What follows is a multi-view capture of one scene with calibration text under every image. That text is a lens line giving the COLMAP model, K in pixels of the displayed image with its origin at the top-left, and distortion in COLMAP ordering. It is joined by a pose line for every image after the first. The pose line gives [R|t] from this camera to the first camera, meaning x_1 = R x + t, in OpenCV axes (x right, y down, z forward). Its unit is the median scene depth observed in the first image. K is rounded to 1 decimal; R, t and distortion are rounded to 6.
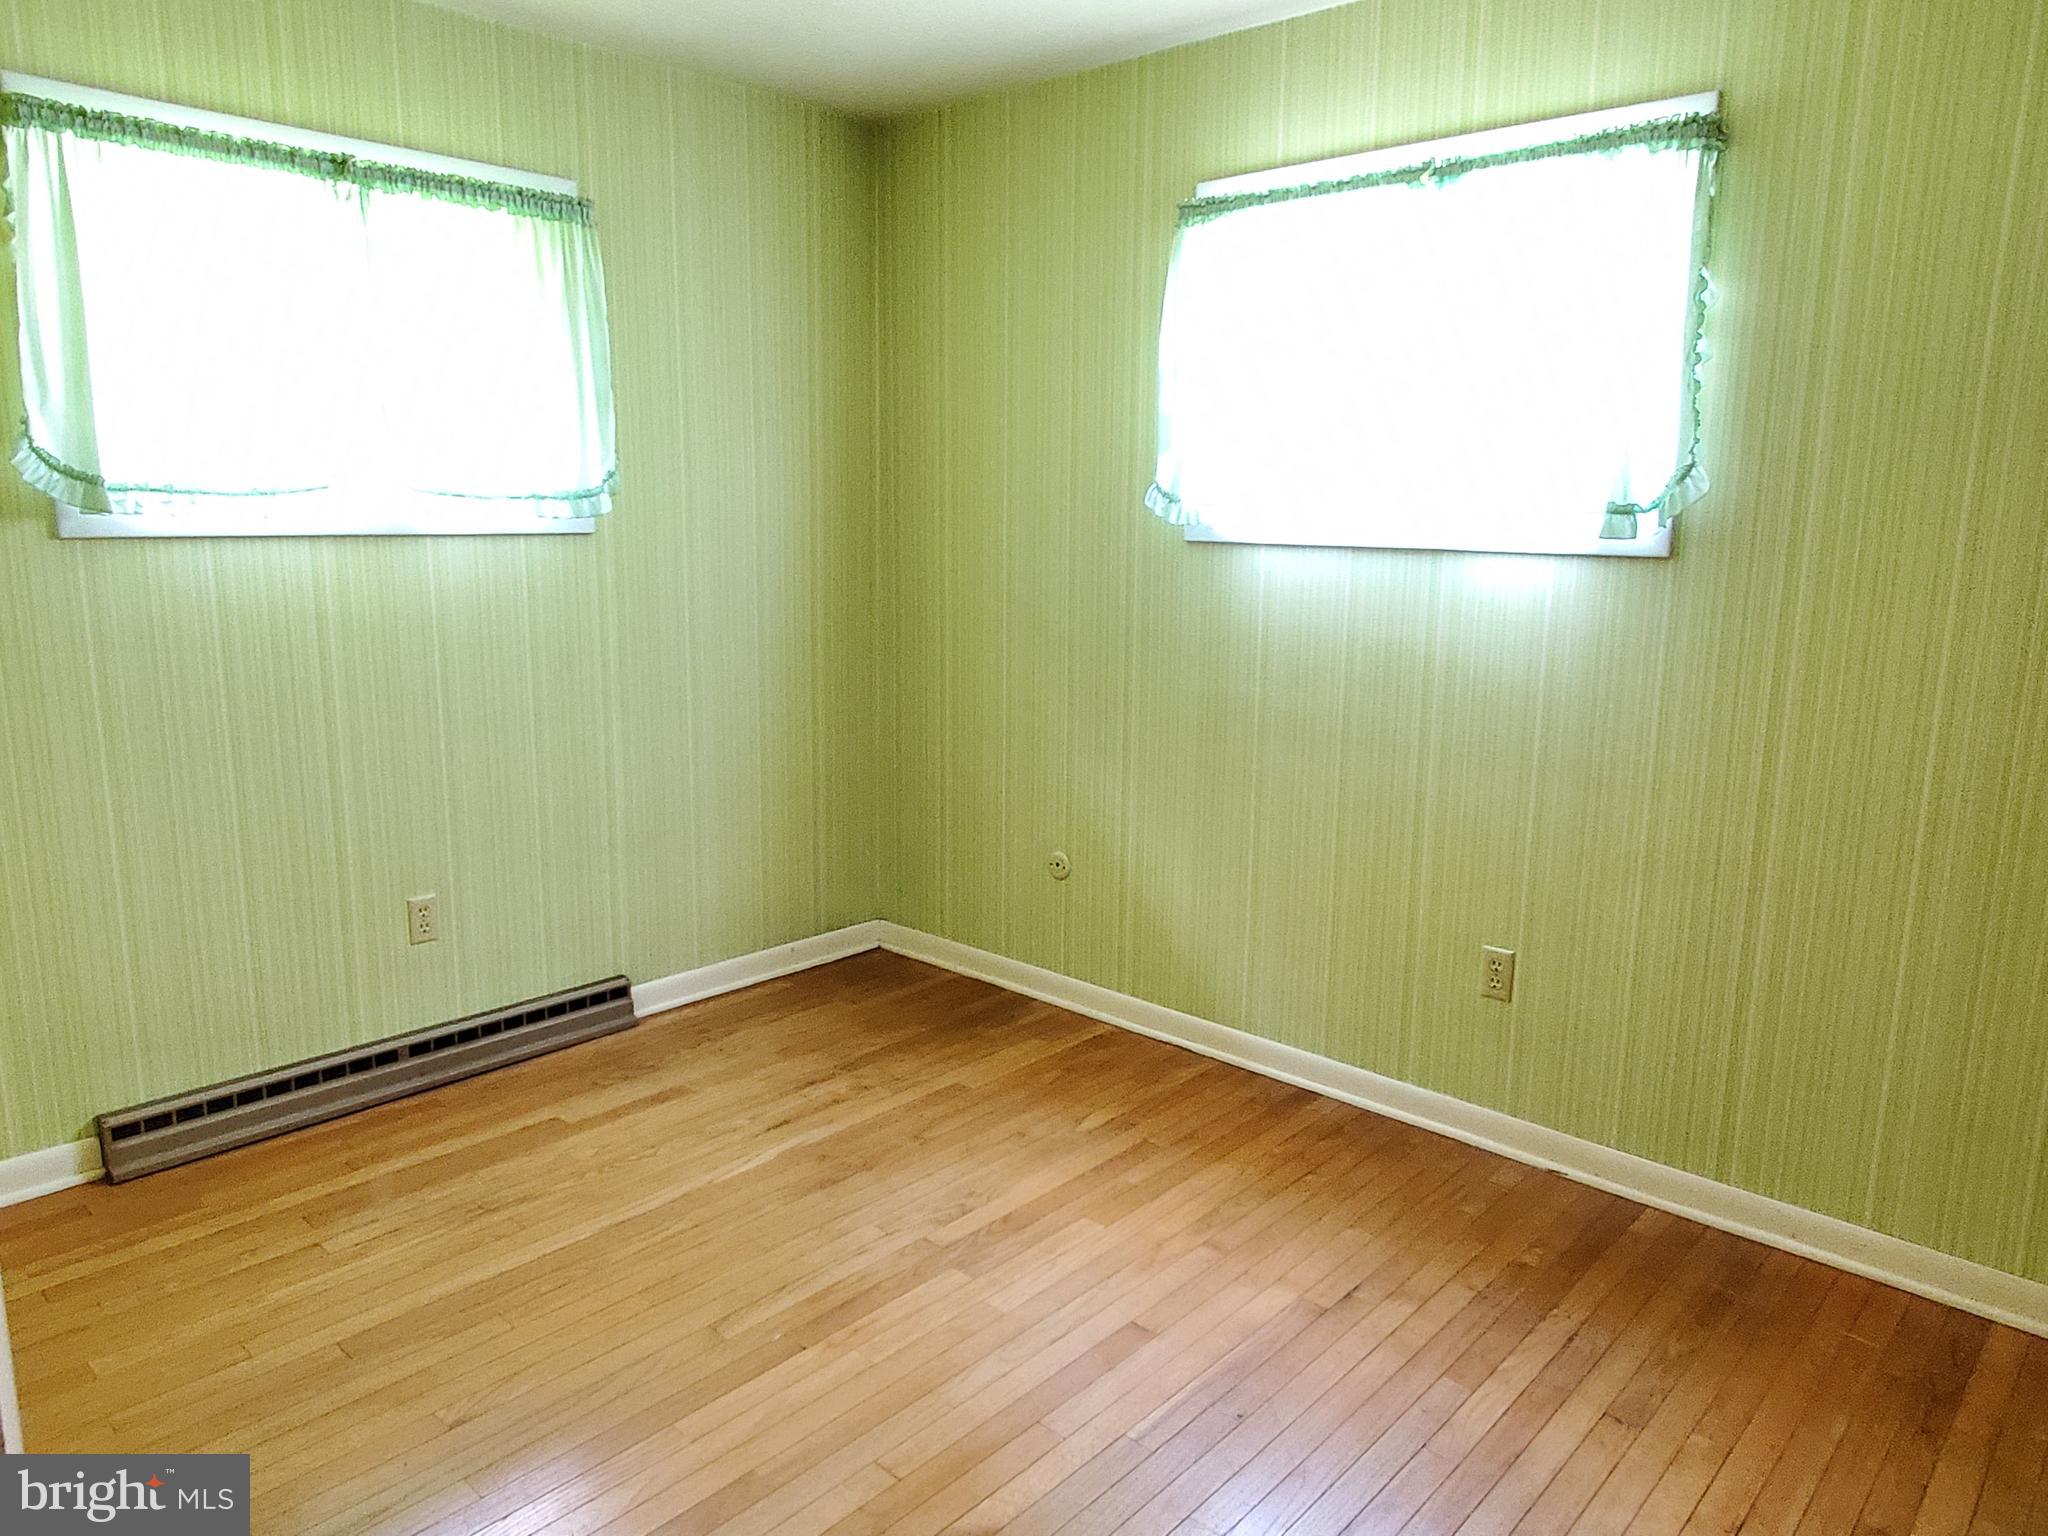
lens RADIAL K [[1381.2, 0, 1020.2], [0, 1381.2, 771.0], [0, 0, 1]] dist [-0.030651, -0.002644]
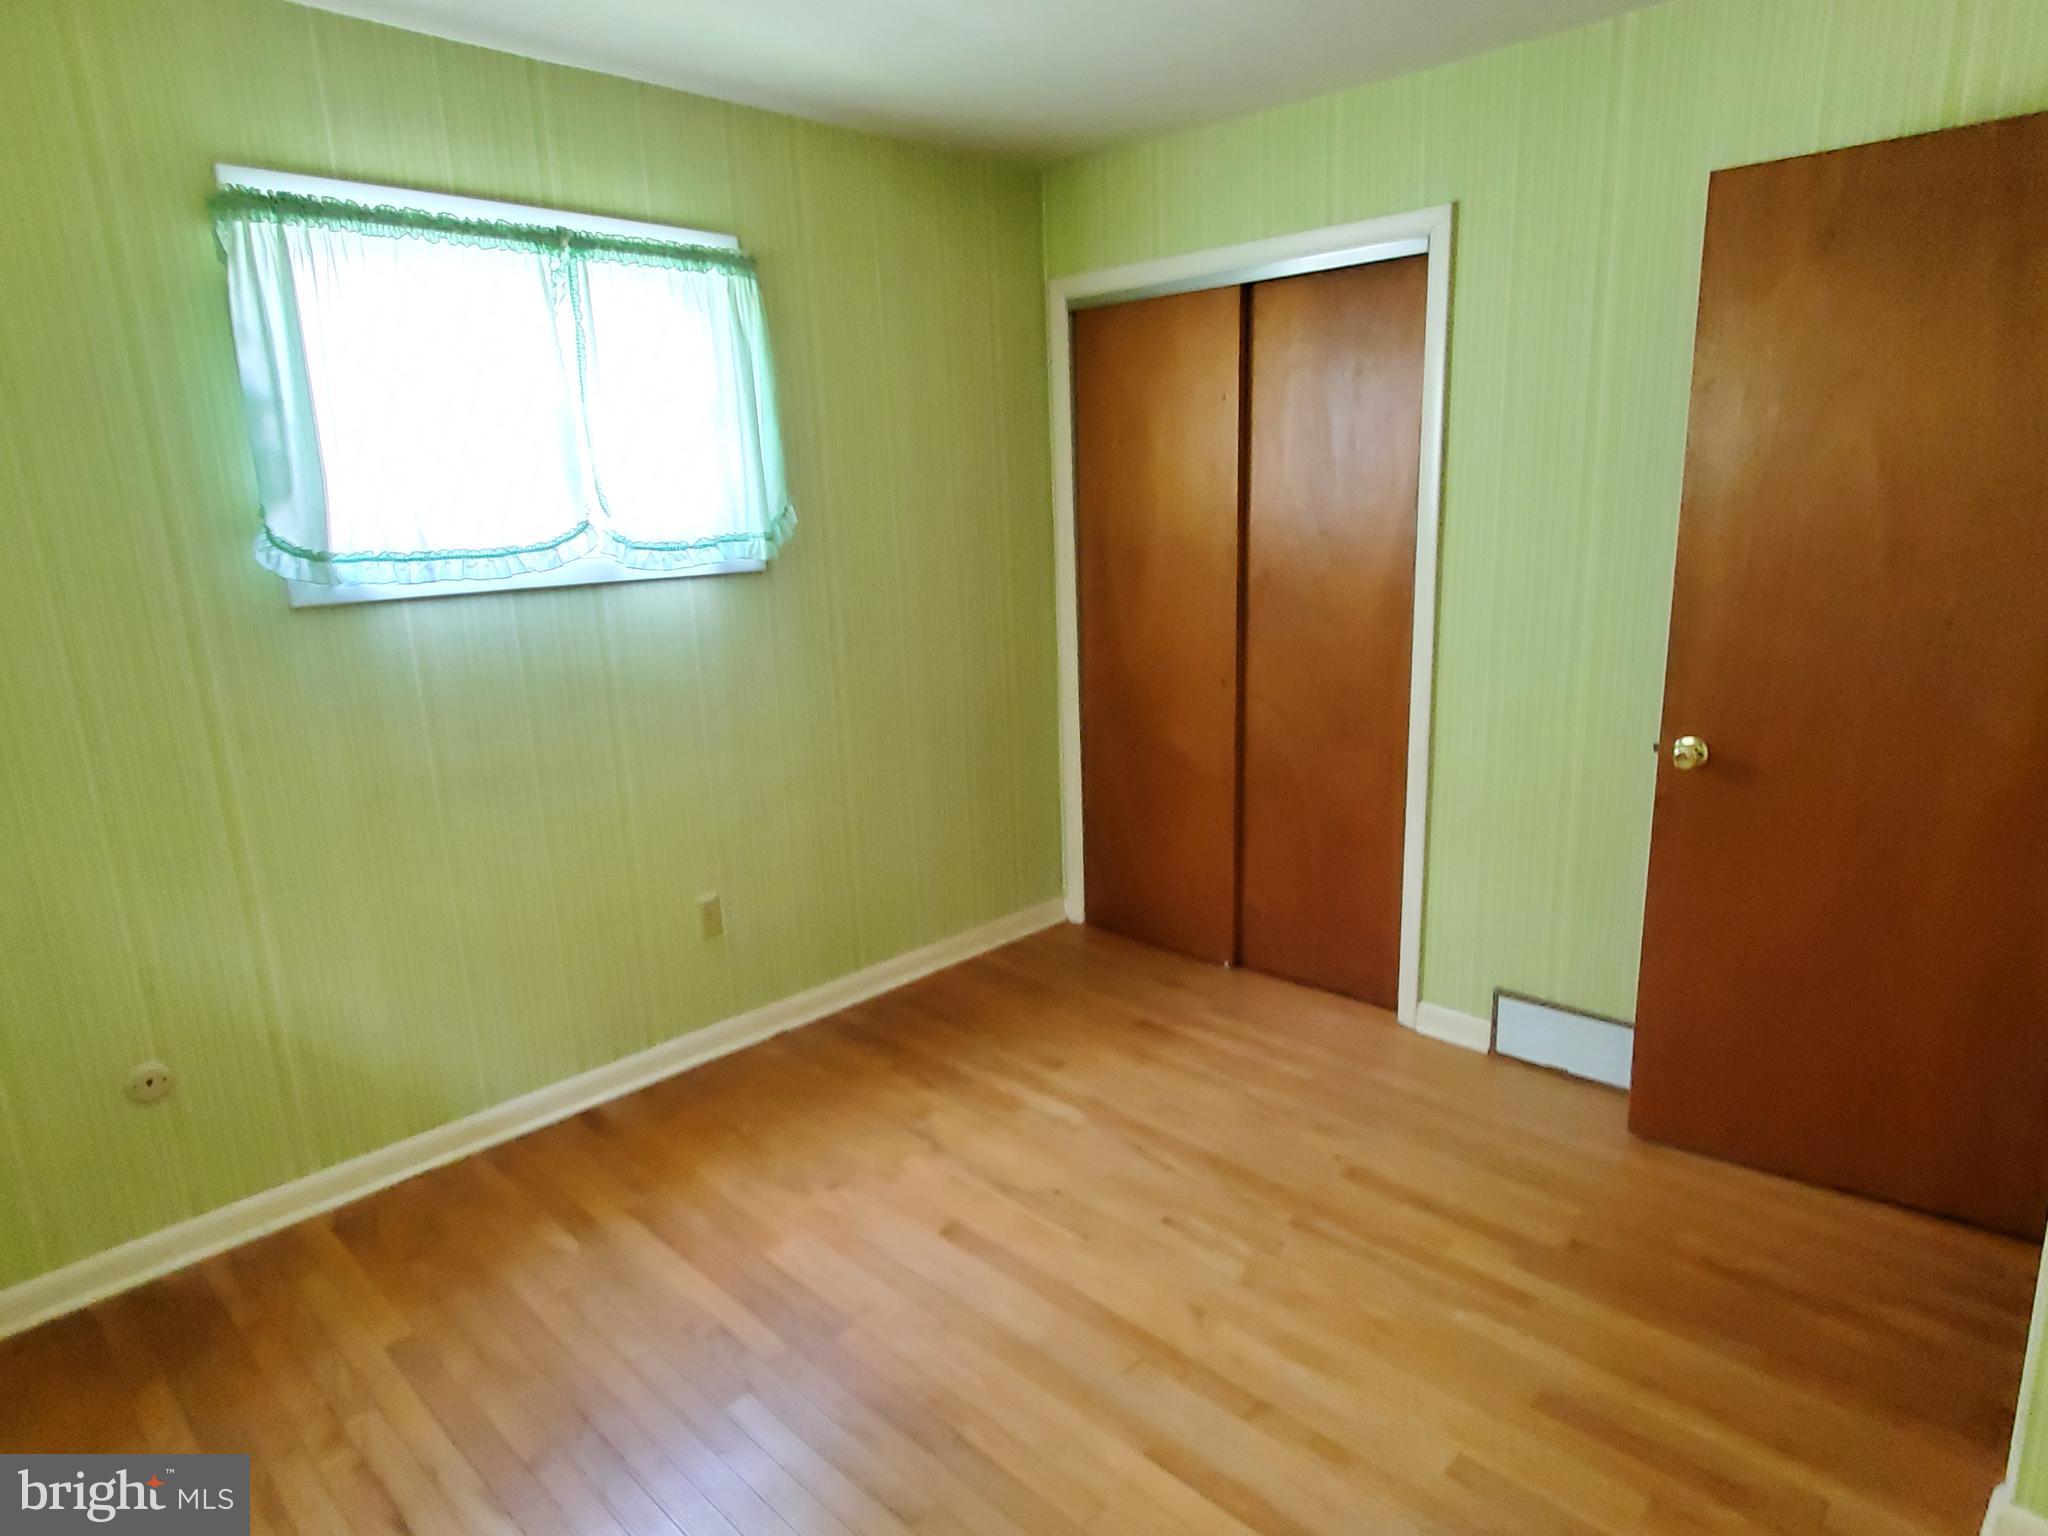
lens RADIAL K [[1190.5, 0, 1021.4], [0, 1190.5, 766.8], [0, 0, 1]] dist [-0.005337, -0.002745]
pose [[0.022101, -0.228956, 0.973186, -0.667423], [0.219921, 0.950693, 0.218670, -0.155508], [-0.975267, 0.209191, 0.071364, 0.623844]]
